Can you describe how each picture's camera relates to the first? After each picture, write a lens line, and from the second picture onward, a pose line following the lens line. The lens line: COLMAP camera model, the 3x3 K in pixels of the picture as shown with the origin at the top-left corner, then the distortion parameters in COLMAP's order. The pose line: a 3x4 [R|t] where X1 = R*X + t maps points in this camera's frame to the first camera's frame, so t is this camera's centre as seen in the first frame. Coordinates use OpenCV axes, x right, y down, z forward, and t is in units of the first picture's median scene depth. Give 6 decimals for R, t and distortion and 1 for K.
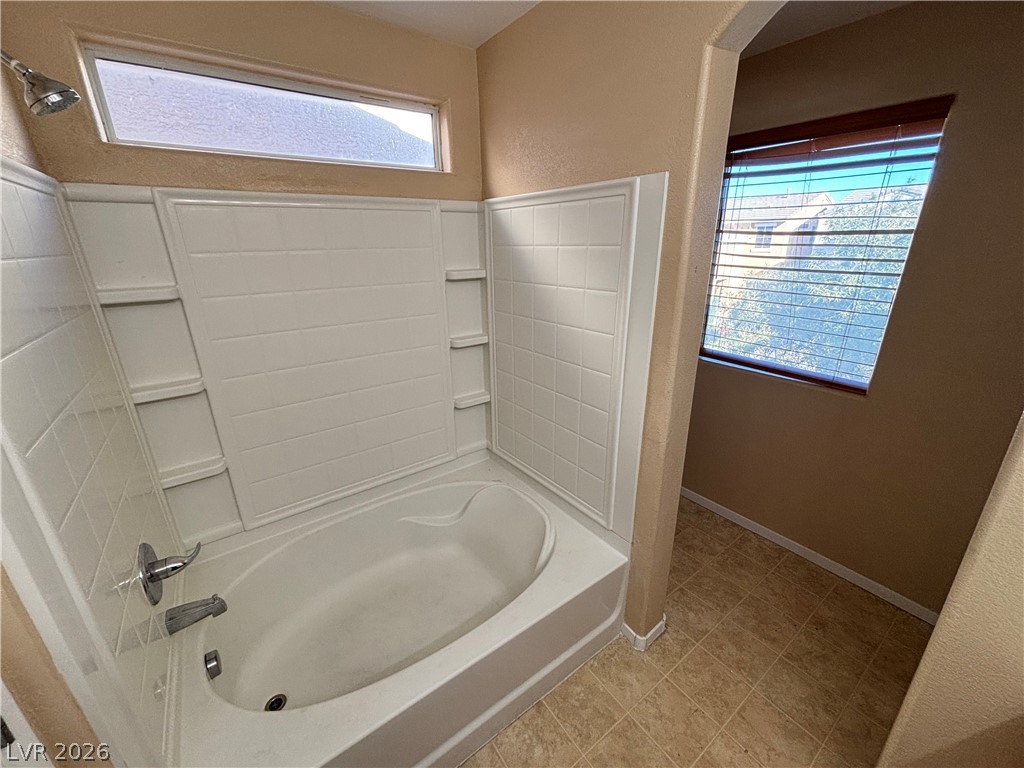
lens RADIAL K [[411.5, 0, 511.6], [0, 411.5, 383.1], [0, 0, 1]] dist [0.000424, 0.000144]
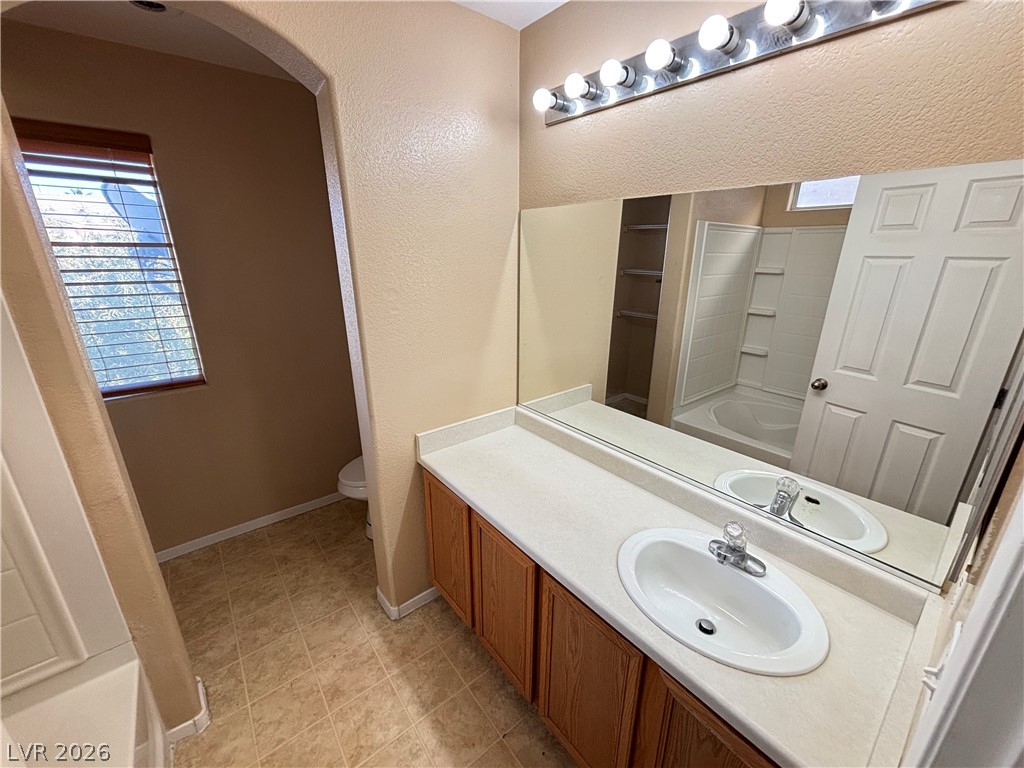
lens RADIAL K [[411.5, 0, 511.6], [0, 411.5, 383.1], [0, 0, 1]] dist [0.000424, 0.000144]
pose [[-0.051828, -0.298717, 0.952933, -0.321636], [0.327578, 0.896335, 0.298791, -0.038085], [-0.943402, 0.327646, 0.051398, 0.124636]]
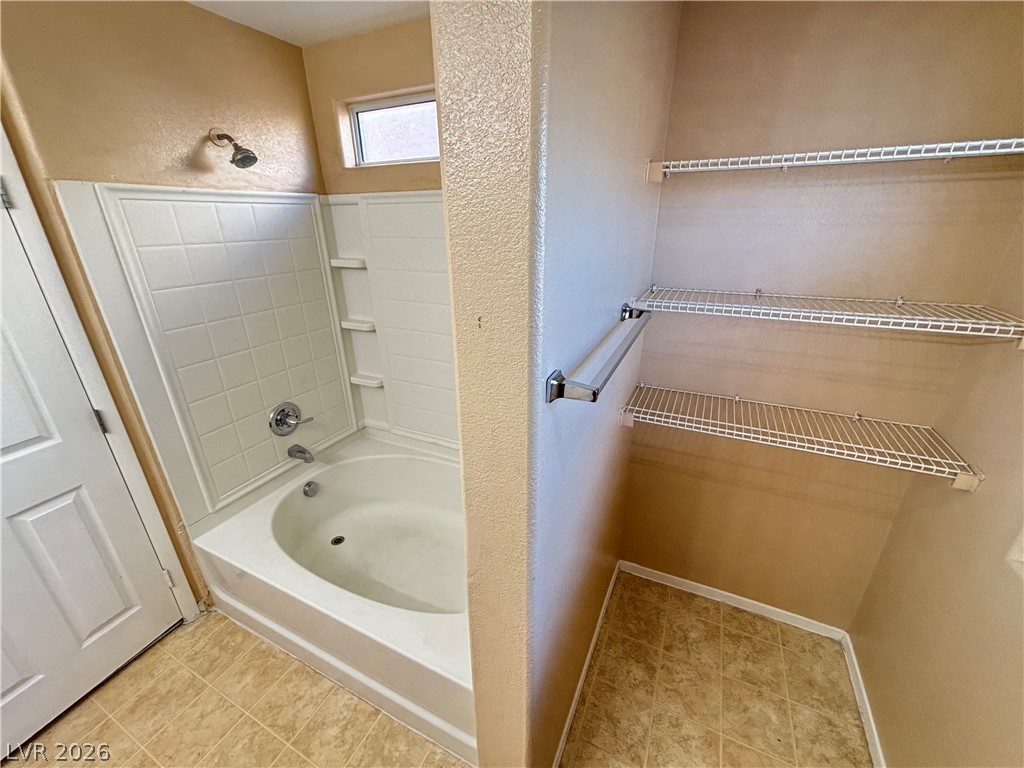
lens RADIAL K [[405.1, 0, 508.0], [0, 405.1, 410.1], [0, 0, 1]] dist [0.015830, 0.000032]
pose [[0.462106, 0.363883, -0.808732, 1.074435], [-0.300314, 0.922270, 0.243371, -0.302963], [0.834428, 0.130410, 0.535466, 0.846332]]
